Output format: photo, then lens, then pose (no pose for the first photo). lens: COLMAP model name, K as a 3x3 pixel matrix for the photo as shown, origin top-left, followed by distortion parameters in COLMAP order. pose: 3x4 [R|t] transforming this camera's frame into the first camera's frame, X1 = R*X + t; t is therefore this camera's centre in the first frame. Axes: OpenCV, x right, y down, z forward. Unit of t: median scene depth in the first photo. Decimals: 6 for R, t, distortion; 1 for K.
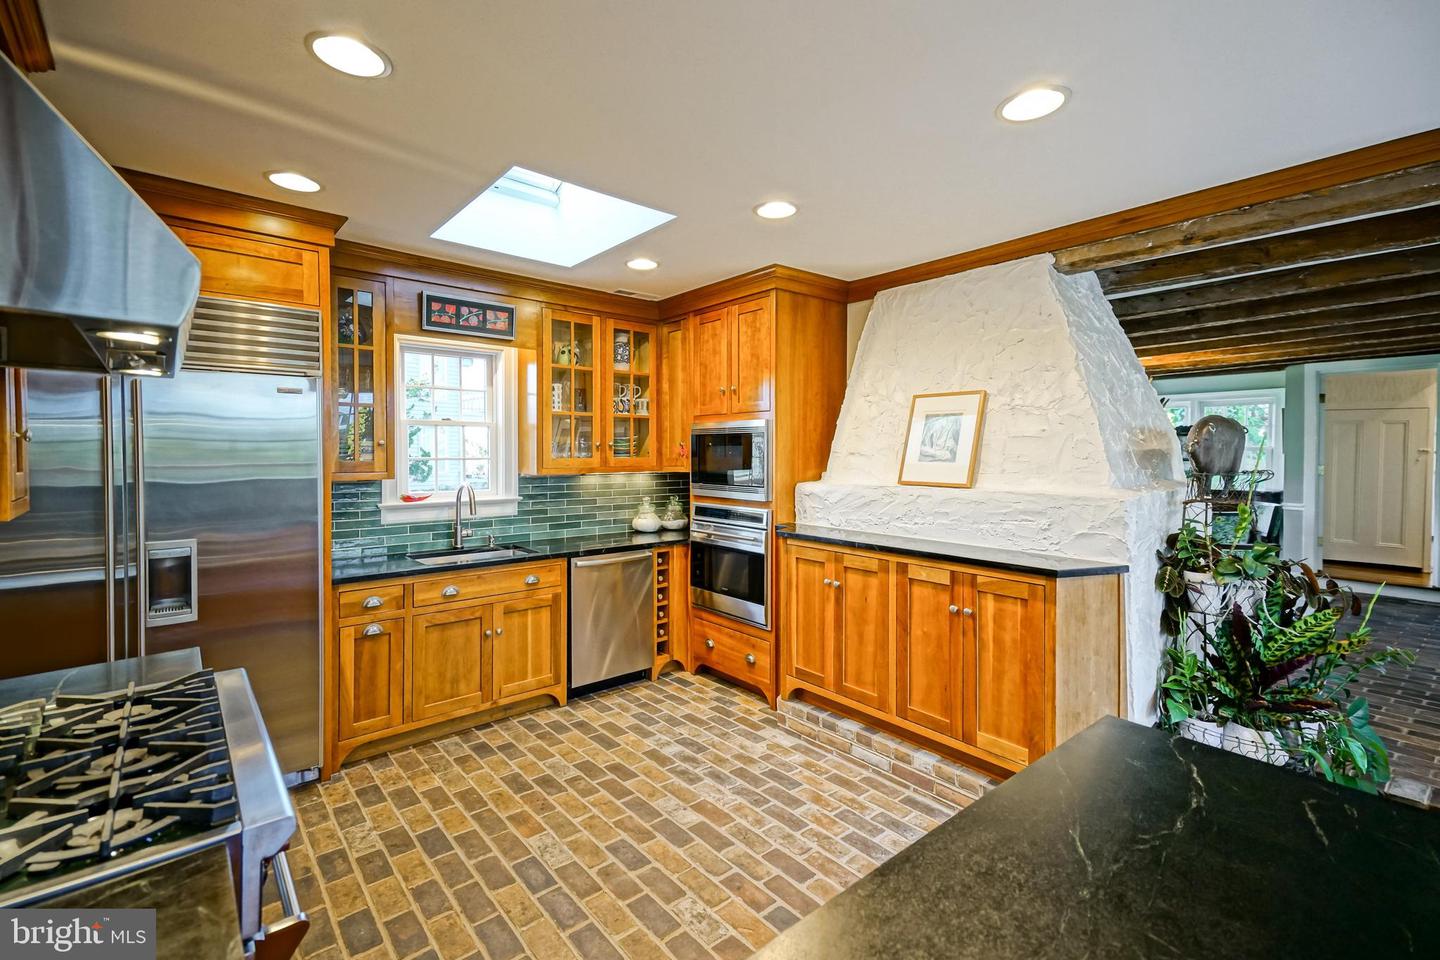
lens RADIAL K [[634.2, 0, 696.2], [0, 634.2, 465.2], [0, 0, 1]] dist [0.039262, 0.000089]
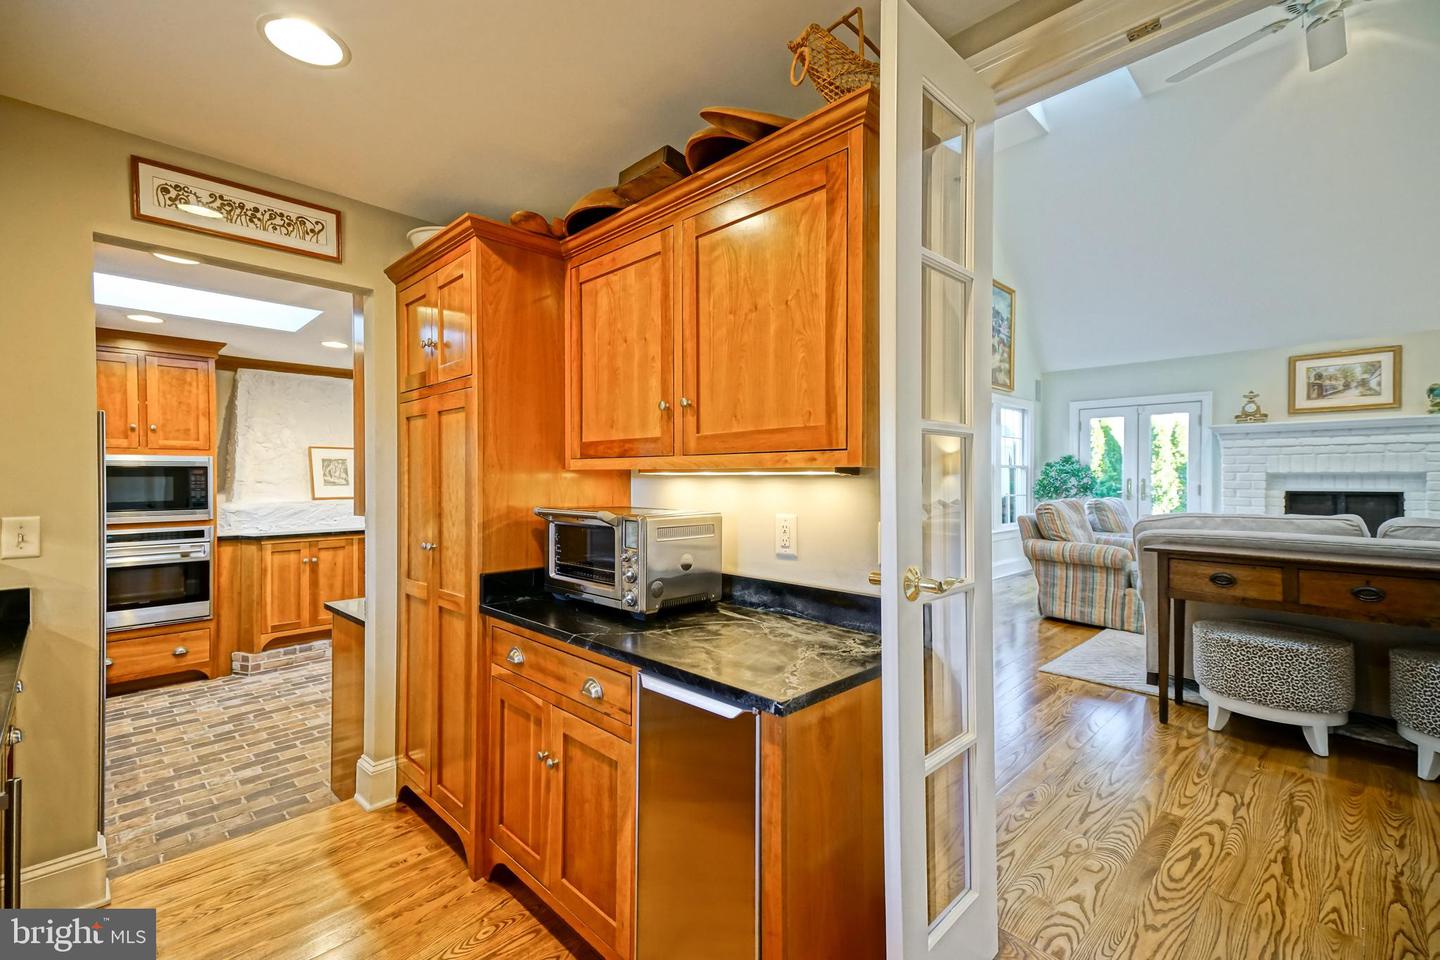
lens RADIAL K [[638.1, 0, 727.6], [0, 638.1, 475.3], [0, 0, 1]] dist [0.034540, -0.000060]
pose [[-0.100390, -0.006561, 0.994927, -1.494664], [0.021452, 0.999732, 0.008757, -0.025990], [-0.994717, 0.022222, -0.100223, 0.084060]]
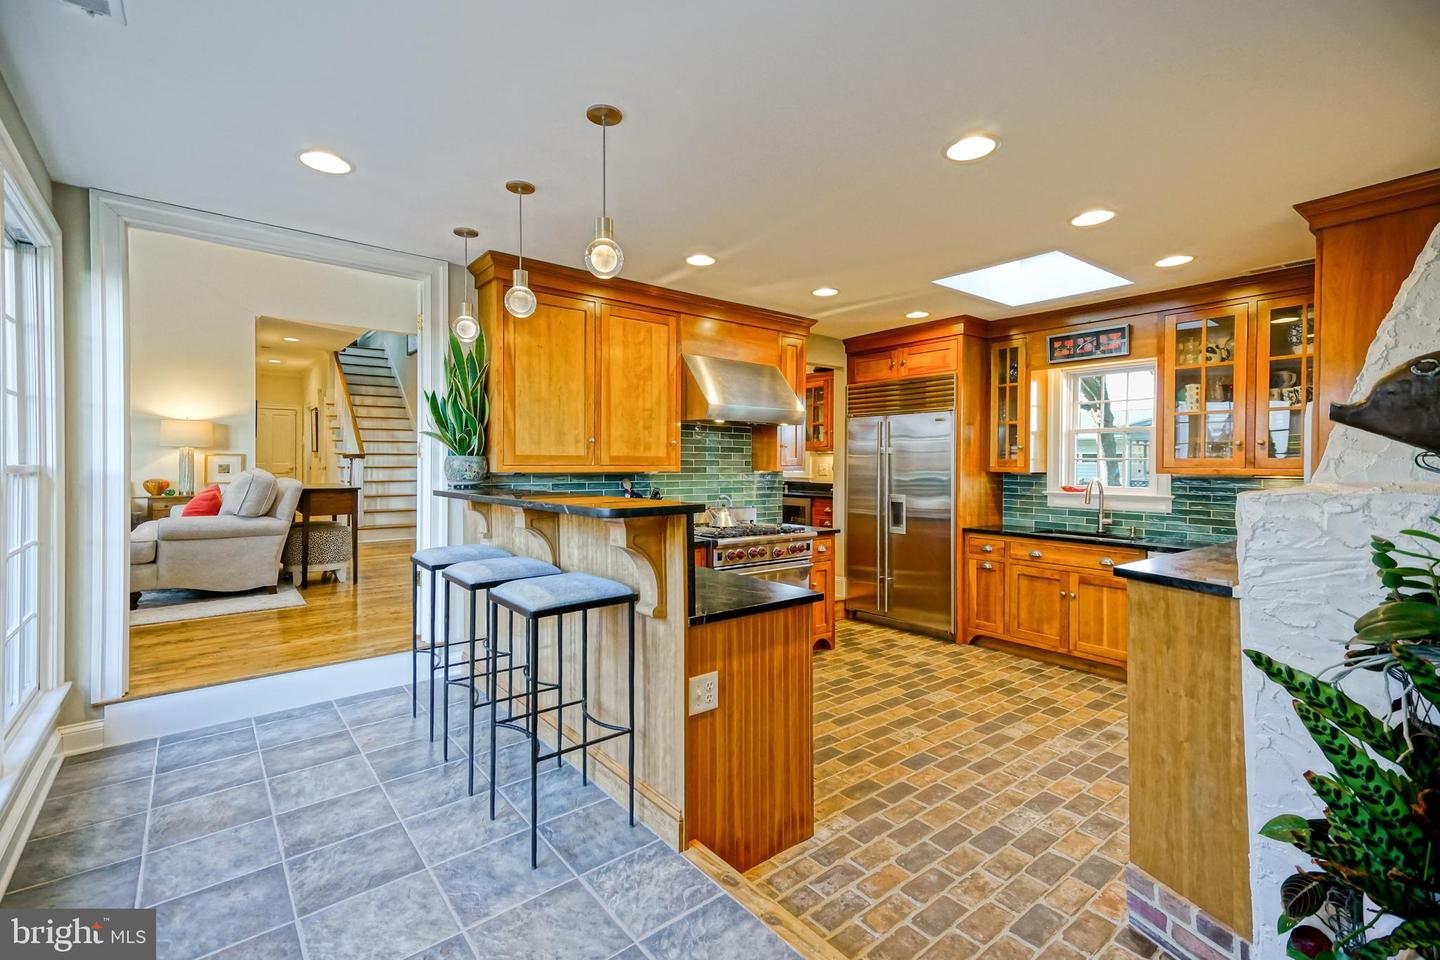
lens RADIAL K [[638.1, 0, 727.6], [0, 638.1, 475.3], [0, 0, 1]] dist [0.034540, -0.000060]
pose [[0.004487, 0.014763, -0.999881, 1.006925], [-0.031900, 0.999384, 0.014612, 0.030154], [0.999481, 0.031831, 0.004955, 0.329967]]
